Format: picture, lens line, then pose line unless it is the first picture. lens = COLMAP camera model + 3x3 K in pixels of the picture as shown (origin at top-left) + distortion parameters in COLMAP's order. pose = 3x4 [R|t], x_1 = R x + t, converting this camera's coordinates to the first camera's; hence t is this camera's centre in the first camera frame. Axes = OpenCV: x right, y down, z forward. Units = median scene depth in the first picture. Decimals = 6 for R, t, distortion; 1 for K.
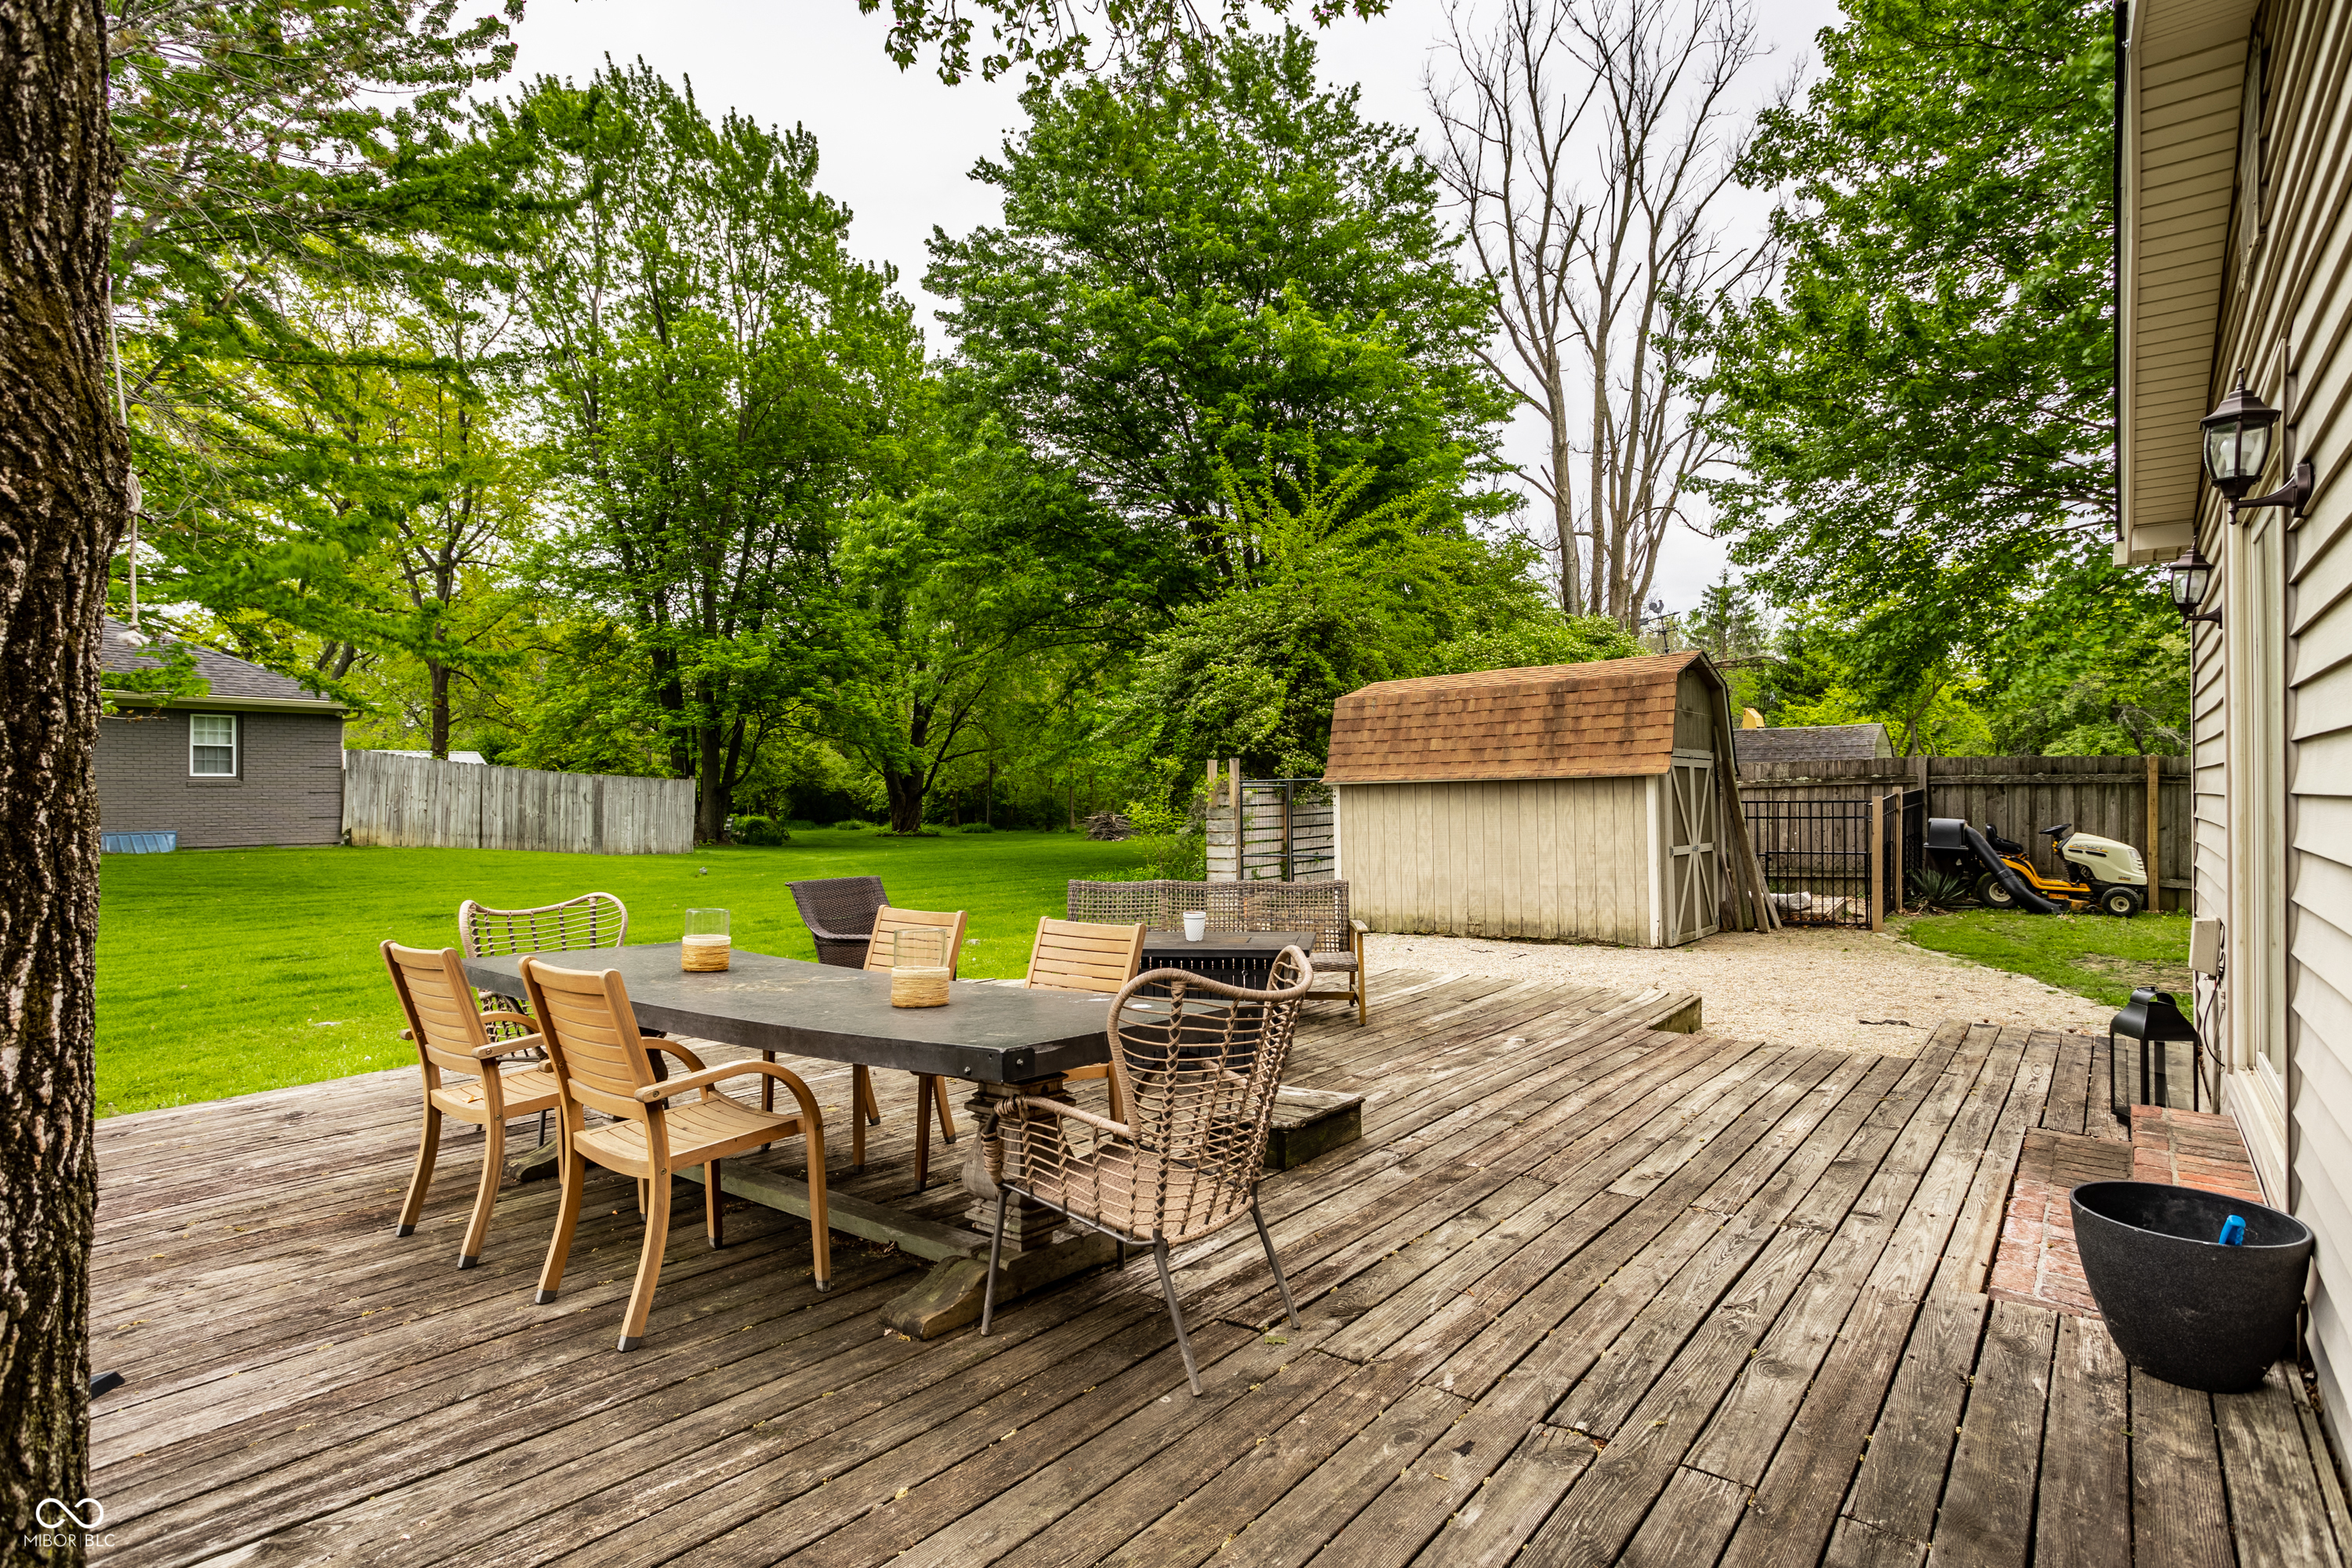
lens RADIAL K [[1266.5, 0, 1176.0], [0, 1266.5, 784.0], [0, 0, 1]] dist [-0.000881, 0.001030]
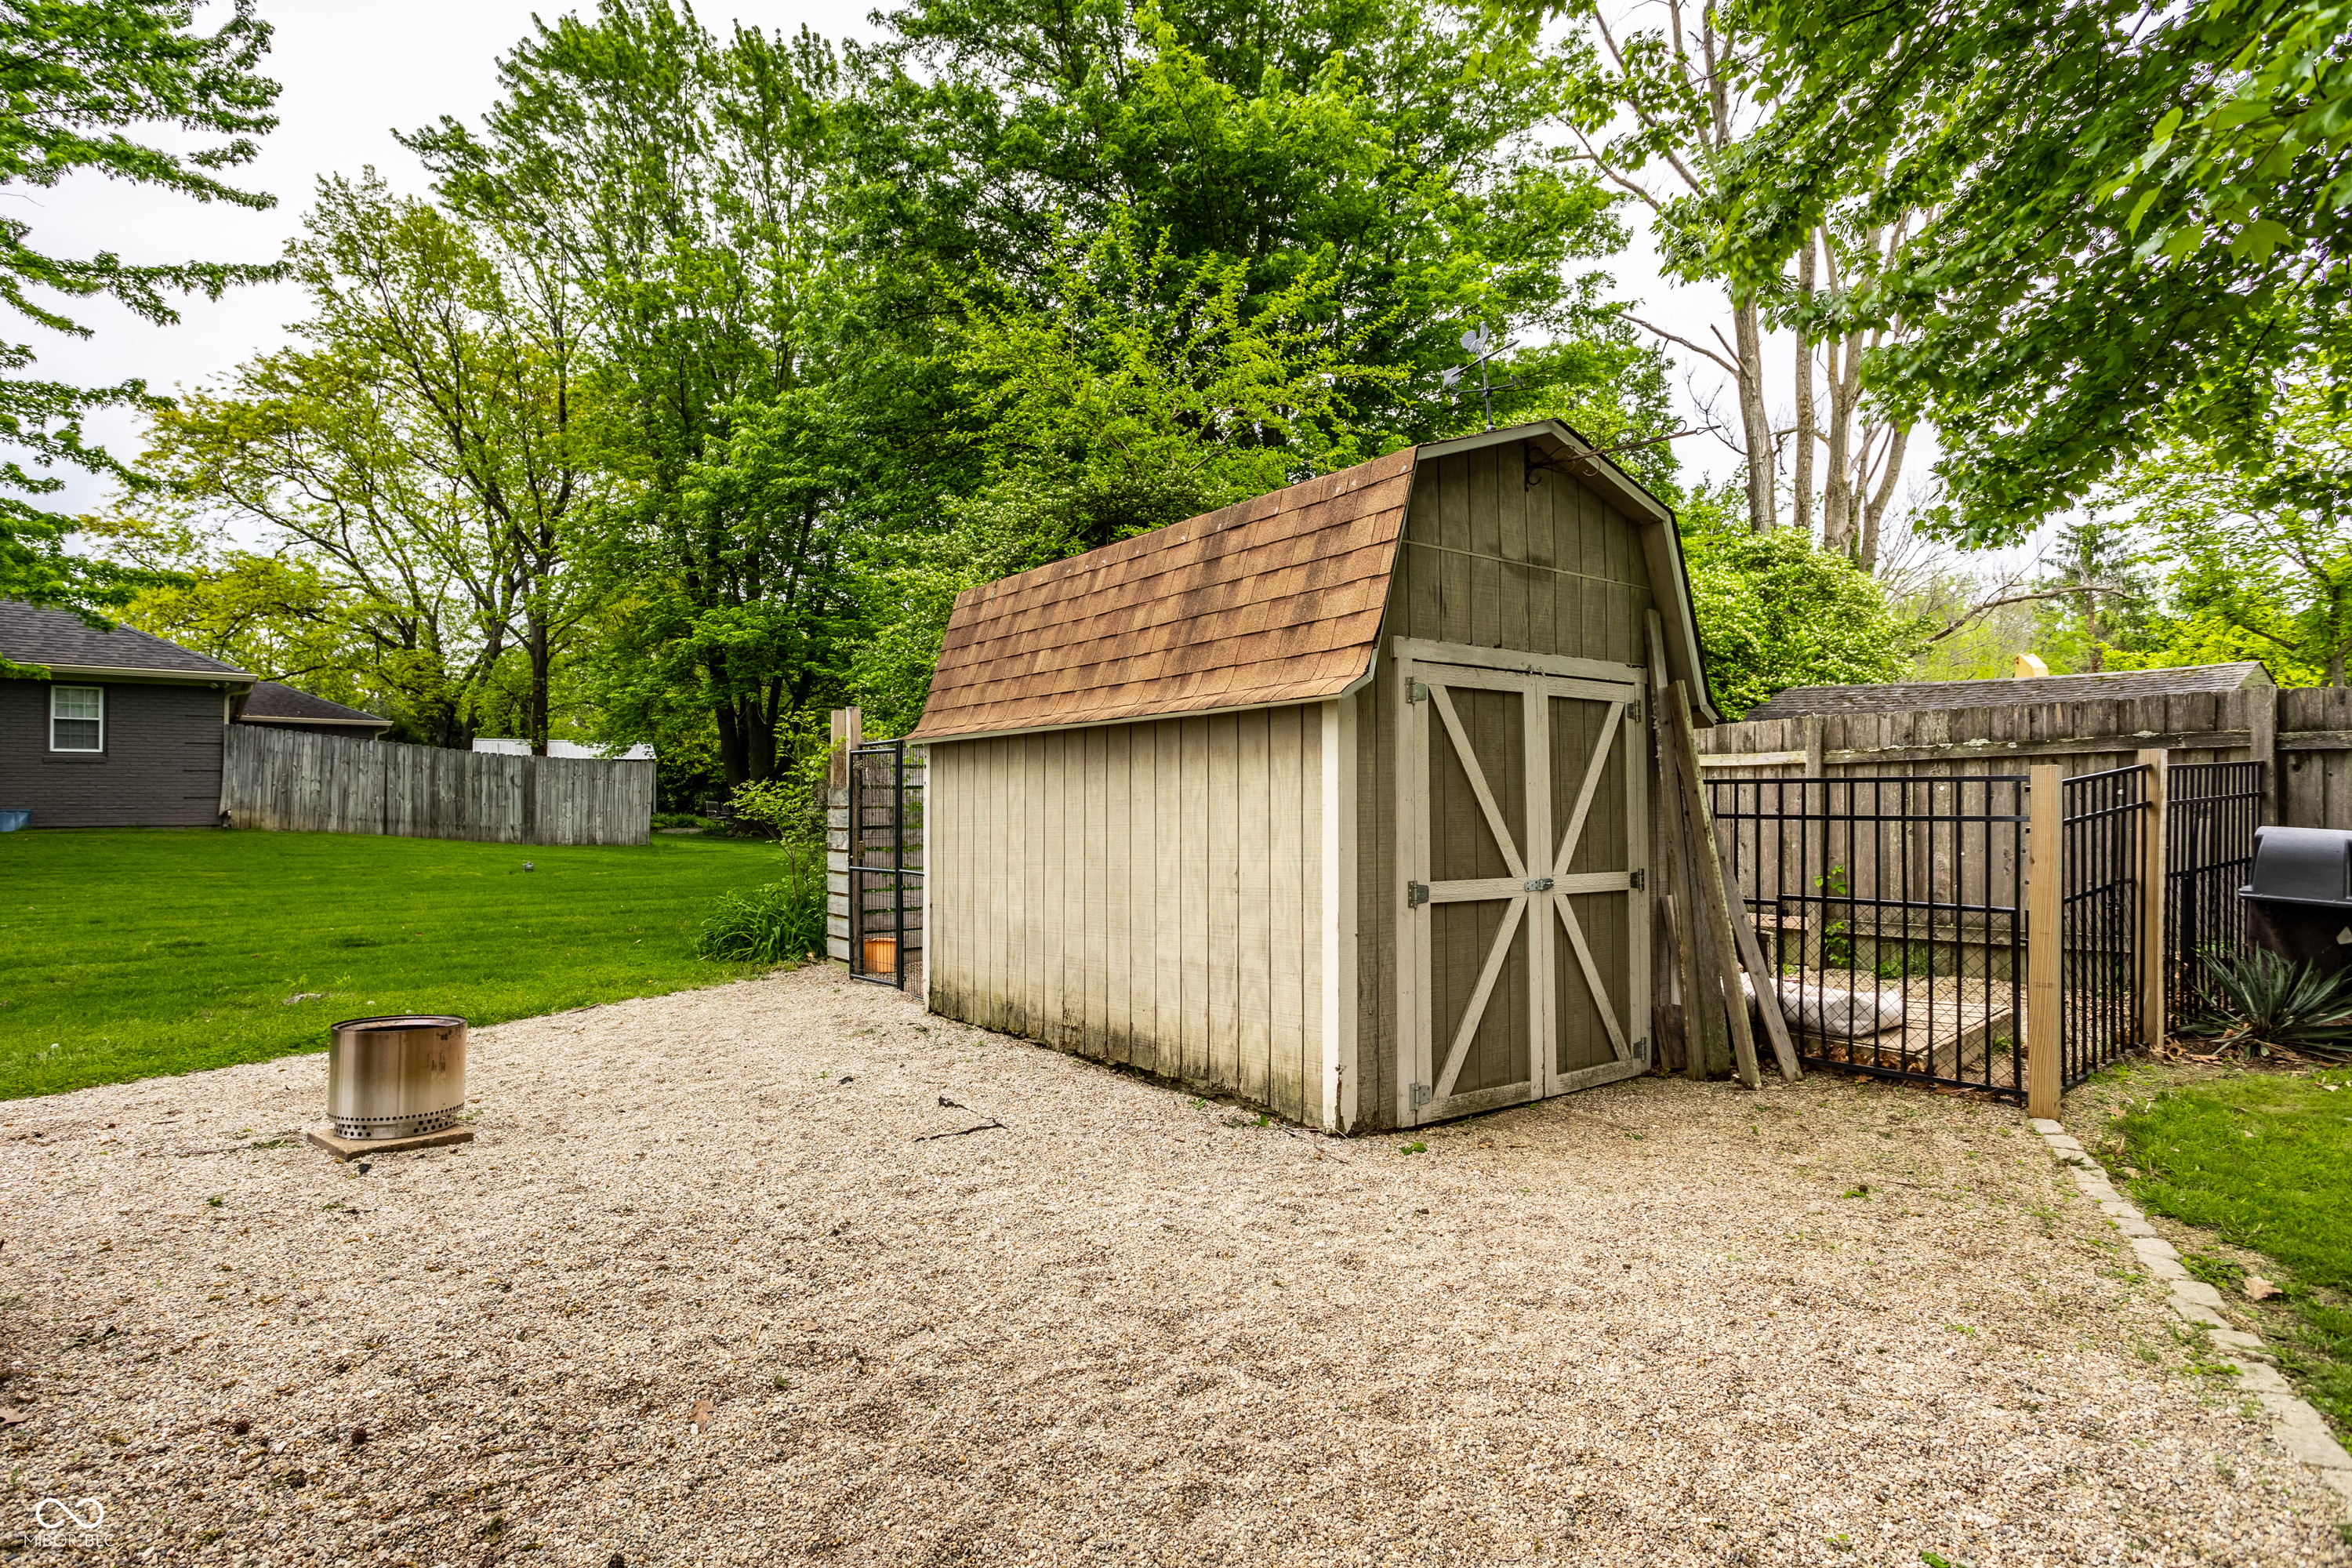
lens RADIAL K [[1274.1, 0, 1069.9], [0, 1274.1, 780.2], [0, 0, 1]] dist [-0.002207, 0.000770]
pose [[0.958108, 0.007269, -0.286314, 0.191098], [-0.007706, 0.999970, -0.000402, 0.008537], [0.286303, 0.002591, 0.958136, 0.272829]]
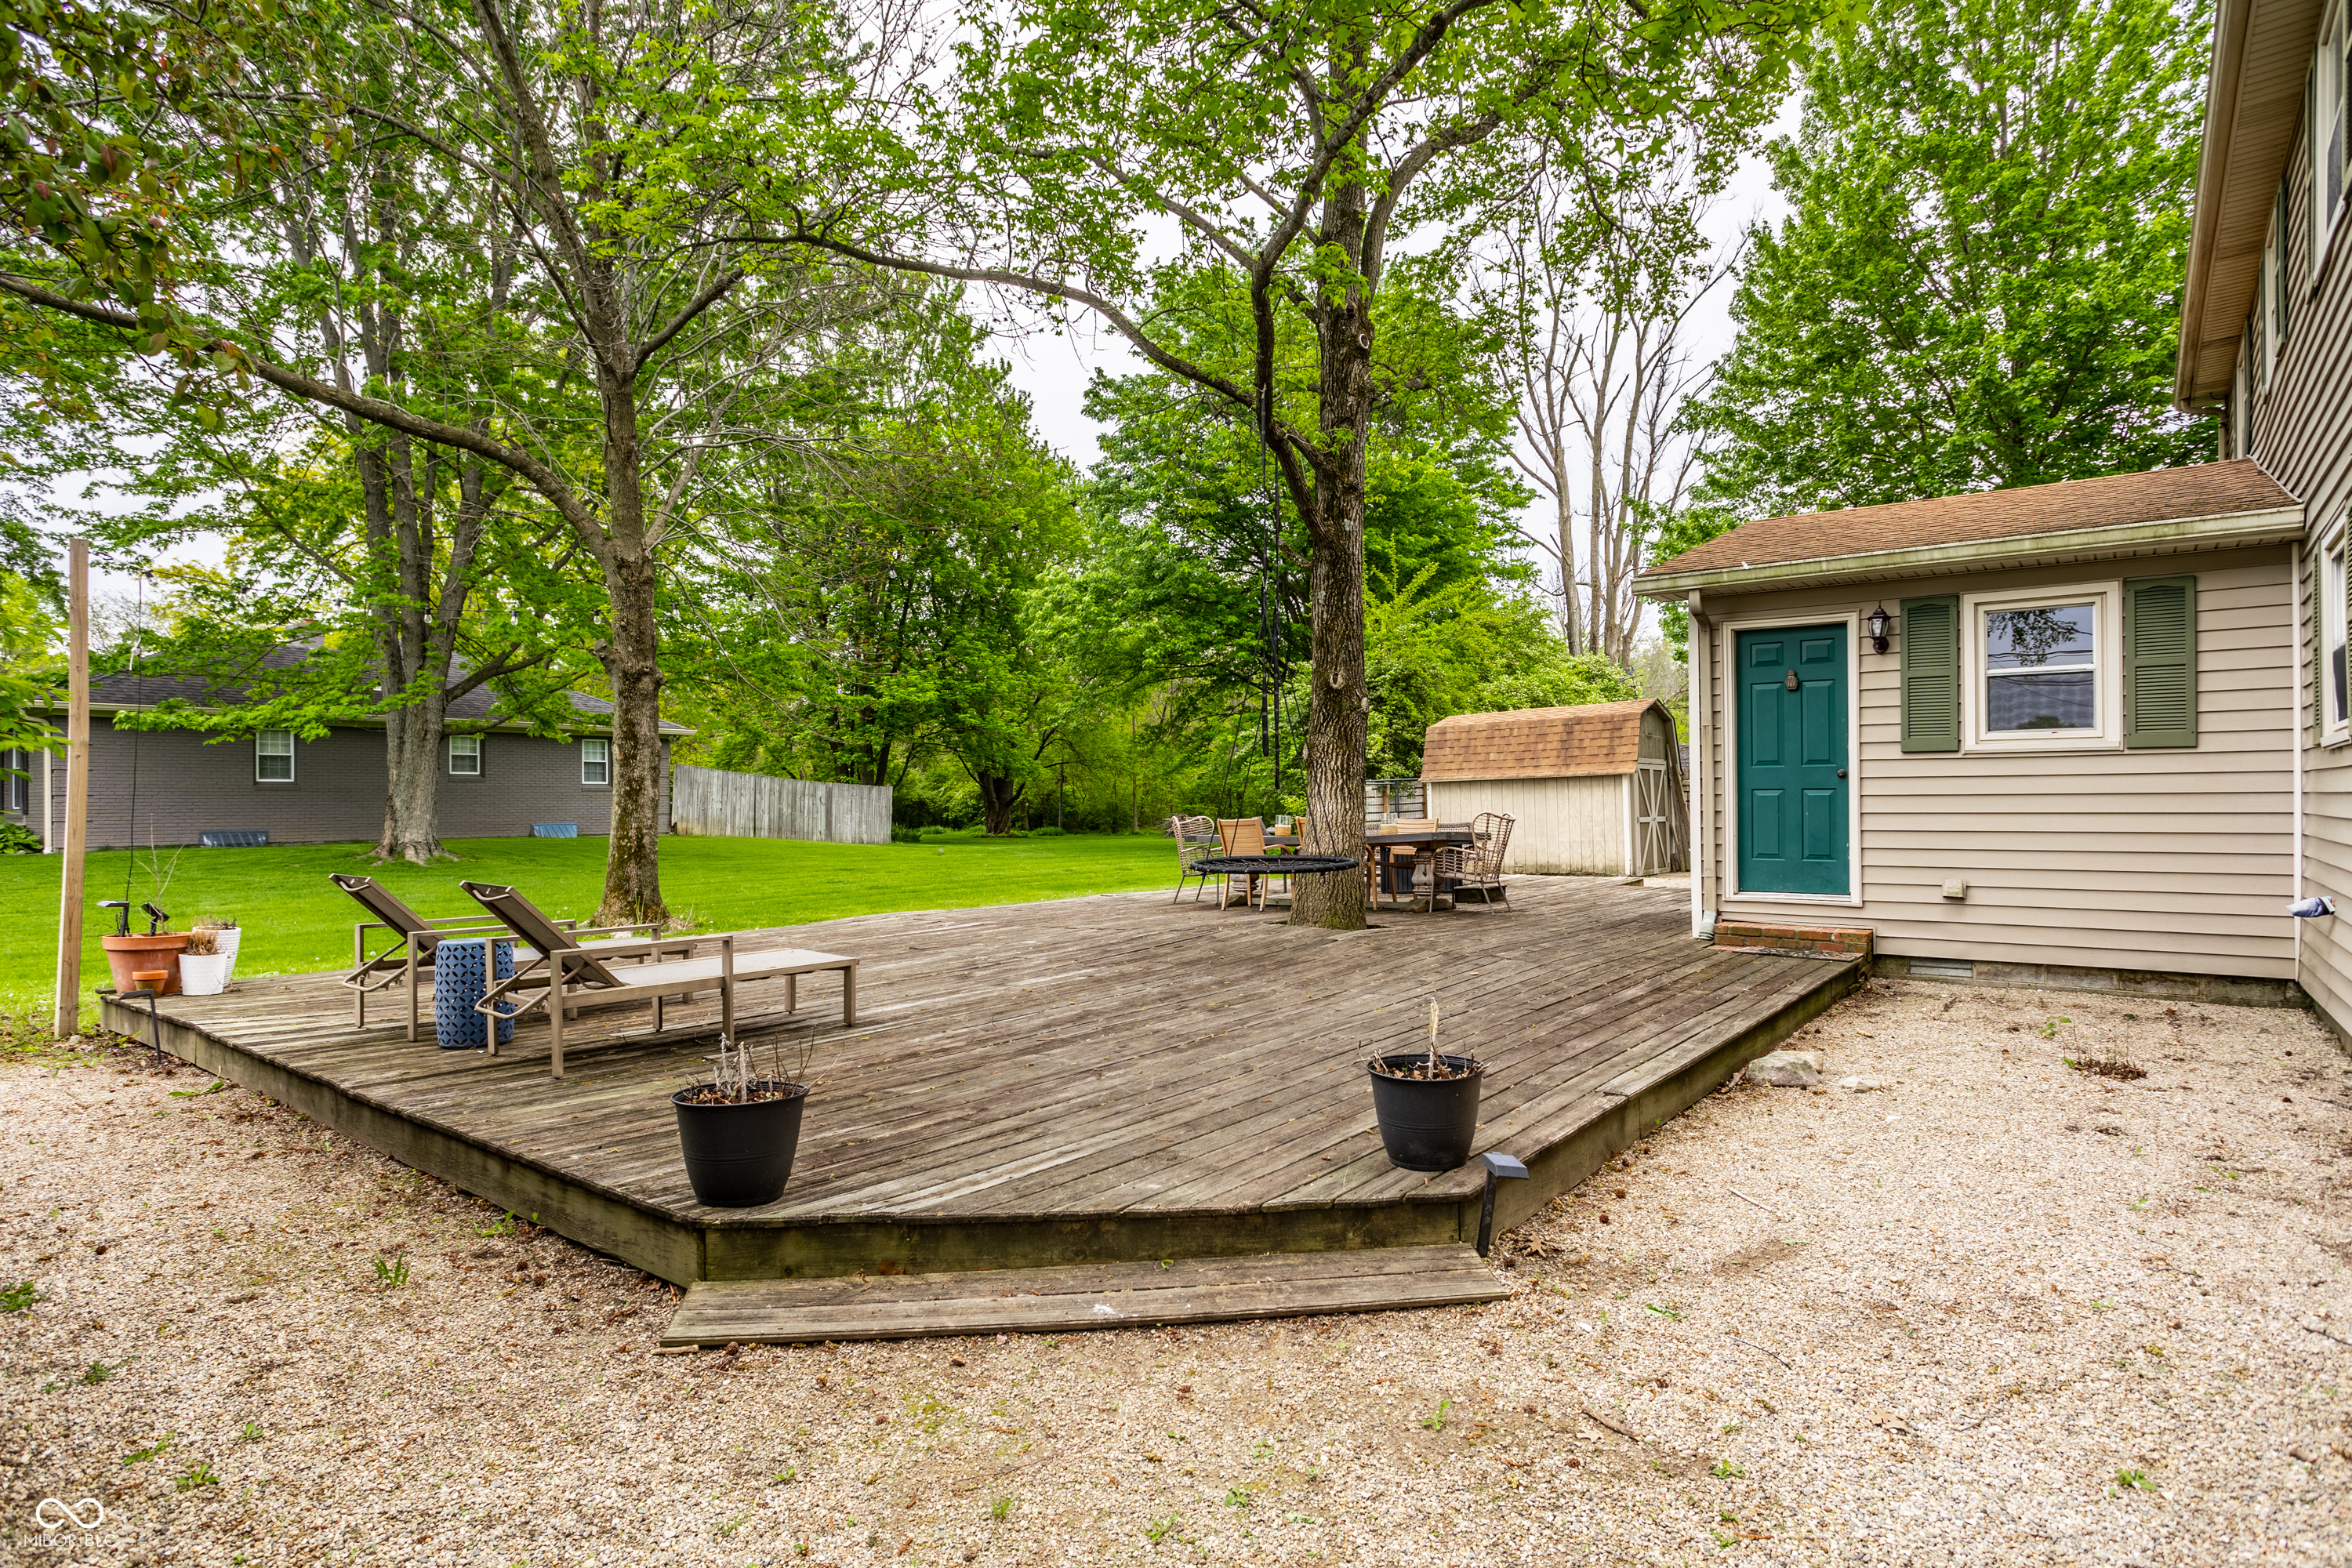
lens RADIAL K [[1232.8, 0, 1167.1], [0, 1232.8, 807.5], [0, 0, 1]] dist [-0.004188, -0.000665]
pose [[0.999884, -0.004816, -0.014470, -0.098752], [0.004947, 0.999946, 0.009091, 0.009226], [0.014426, -0.009162, 0.999854, -0.303457]]
